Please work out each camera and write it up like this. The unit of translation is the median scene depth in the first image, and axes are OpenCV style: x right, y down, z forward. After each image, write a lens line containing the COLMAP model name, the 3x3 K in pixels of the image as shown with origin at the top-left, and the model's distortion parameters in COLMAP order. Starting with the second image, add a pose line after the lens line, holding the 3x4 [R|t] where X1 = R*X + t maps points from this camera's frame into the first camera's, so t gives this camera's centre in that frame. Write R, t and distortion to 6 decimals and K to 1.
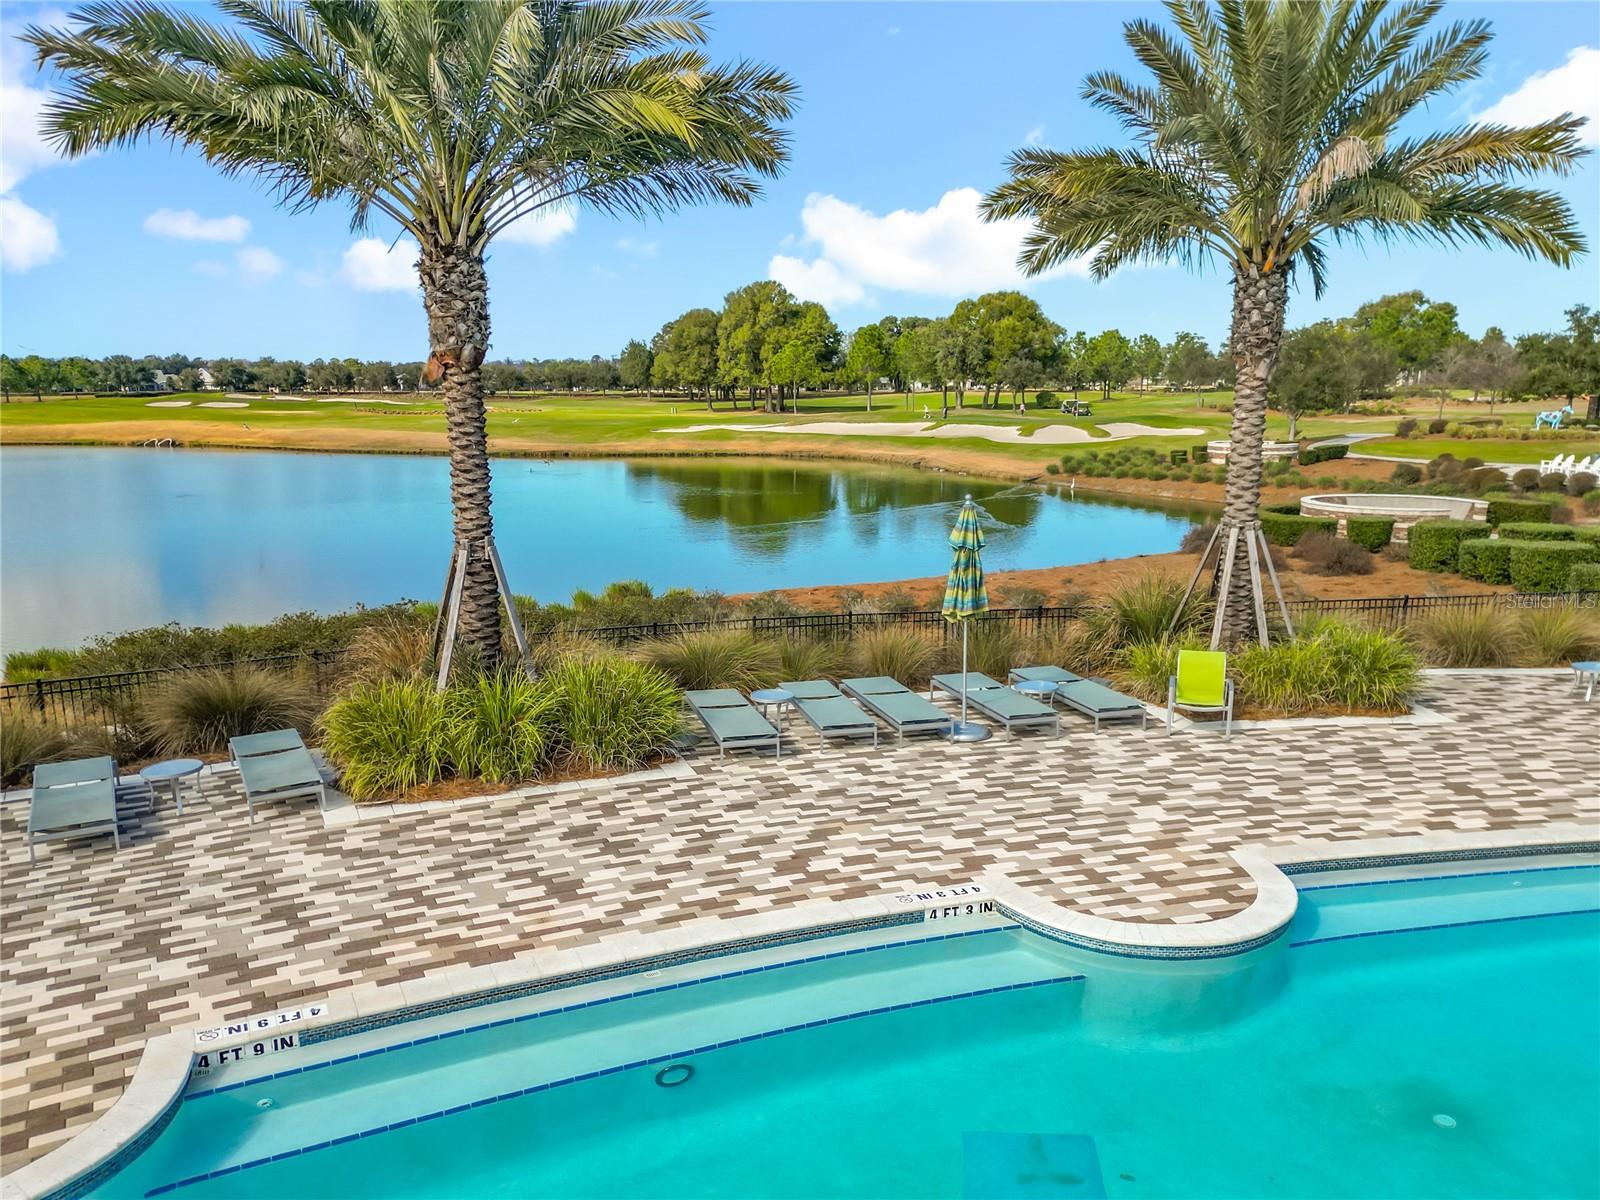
lens RADIAL K [[1159.4, 0, 800.0], [0, 1159.4, 600.0], [0, 0, 1]] dist [0.009408, 0.000071]
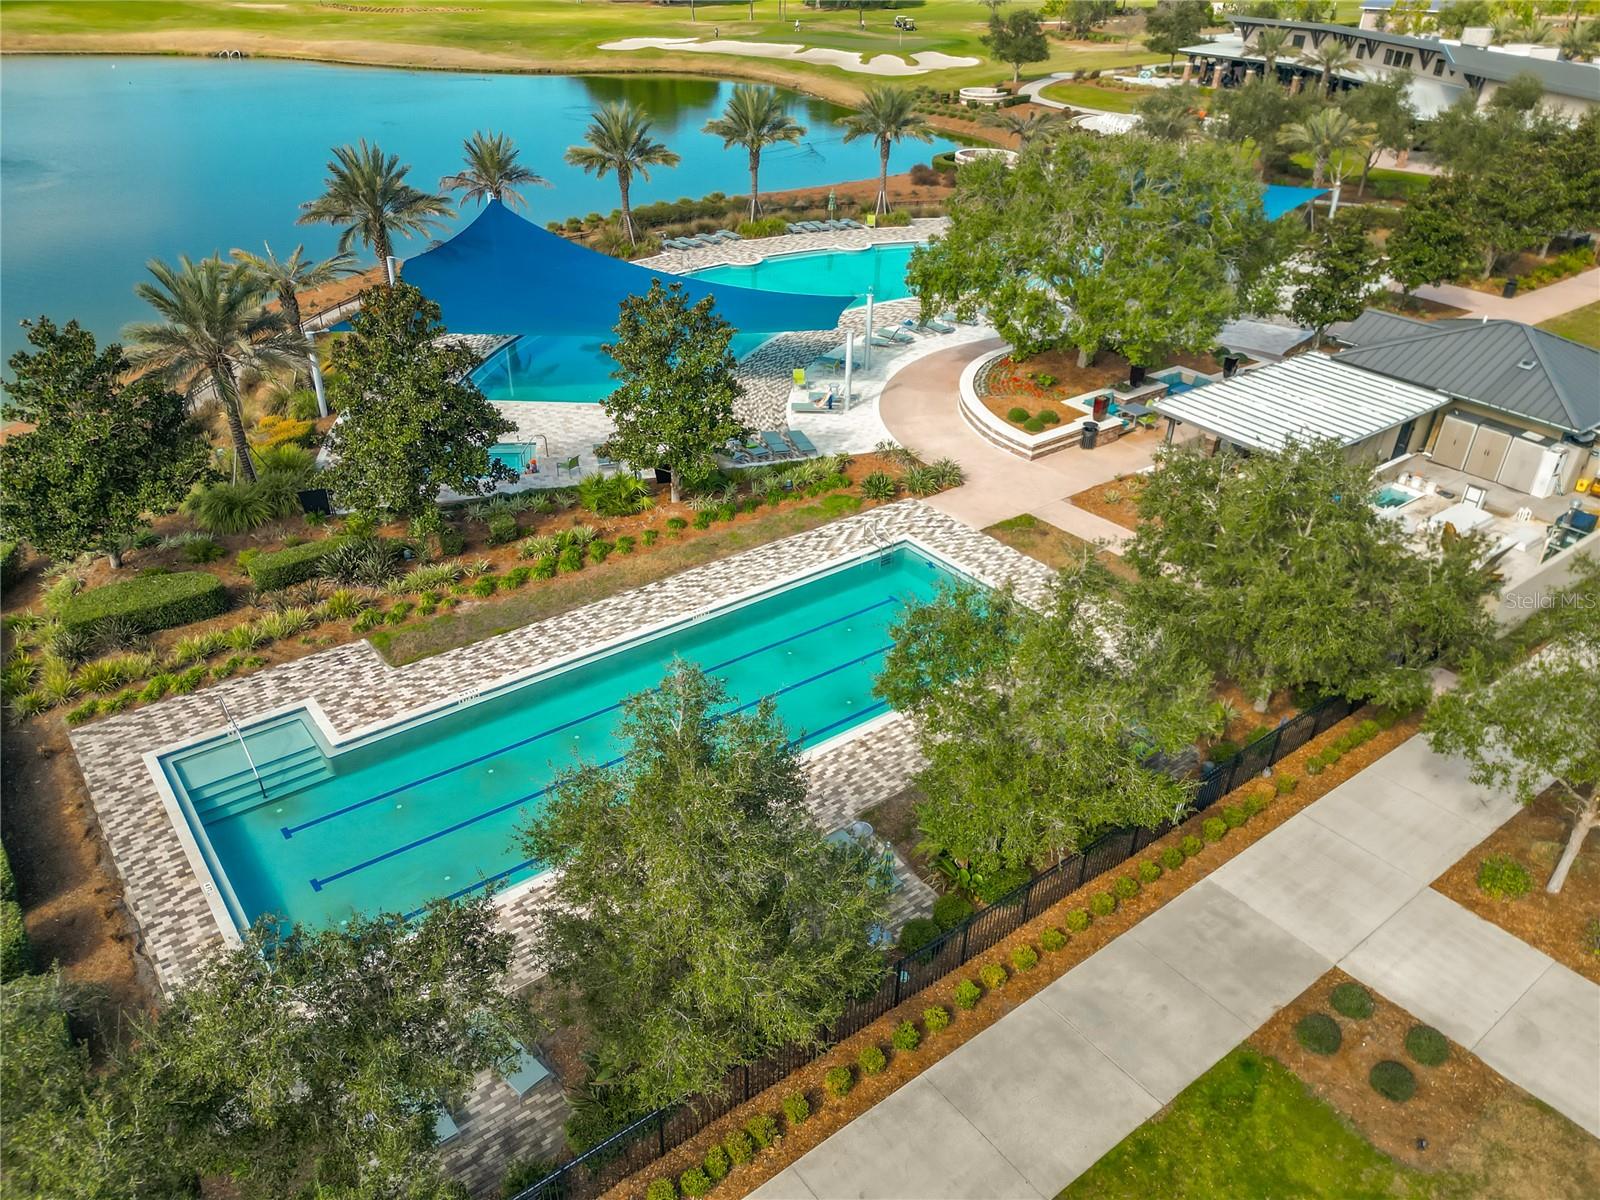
lens RADIAL K [[1159.4, 0, 800.0], [0, 1159.4, 600.0], [0, 0, 1]] dist [0.009408, 0.000071]
pose [[0.991856, -0.047055, 0.118350, -0.103225], [0.001692, 0.934032, 0.357185, -0.030486], [-0.127350, -0.354076, 0.926505, -0.655208]]
